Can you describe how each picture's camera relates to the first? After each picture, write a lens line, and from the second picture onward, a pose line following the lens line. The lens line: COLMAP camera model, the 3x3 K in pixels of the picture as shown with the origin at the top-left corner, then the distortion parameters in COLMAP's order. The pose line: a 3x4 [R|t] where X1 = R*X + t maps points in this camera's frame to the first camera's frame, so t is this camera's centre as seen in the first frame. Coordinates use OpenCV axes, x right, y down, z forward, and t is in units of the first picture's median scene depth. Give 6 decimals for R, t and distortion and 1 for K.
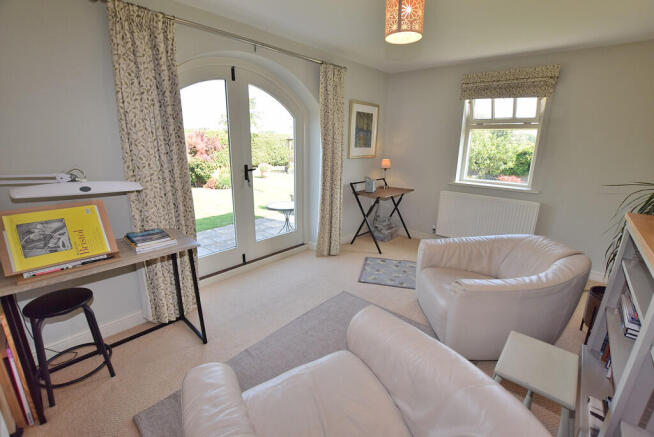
lens RADIAL K [[288.2, 0, 332.5], [0, 288.2, 218.2], [0, 0, 1]] dist [-0.030906, -0.000104]
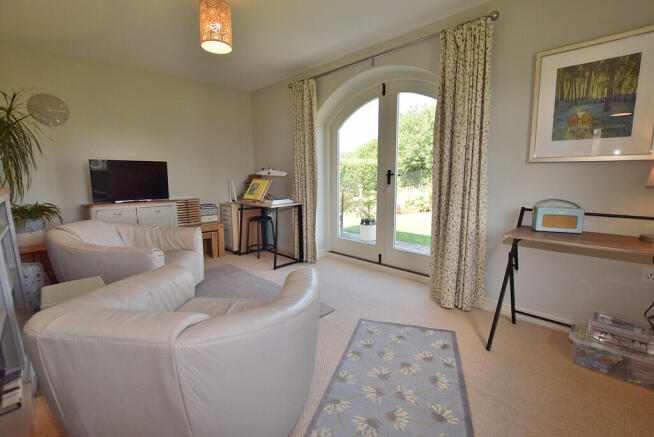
lens RADIAL K [[297.3, 0, 327.4], [0, 297.3, 215.5], [0, 0, 1]] dist [-0.031474, 0.000324]
pose [[-0.078958, 0.118625, -0.989795, 0.759717], [-0.255109, 0.957428, 0.135097, -0.107620], [0.963683, 0.263172, -0.045334, 0.822393]]
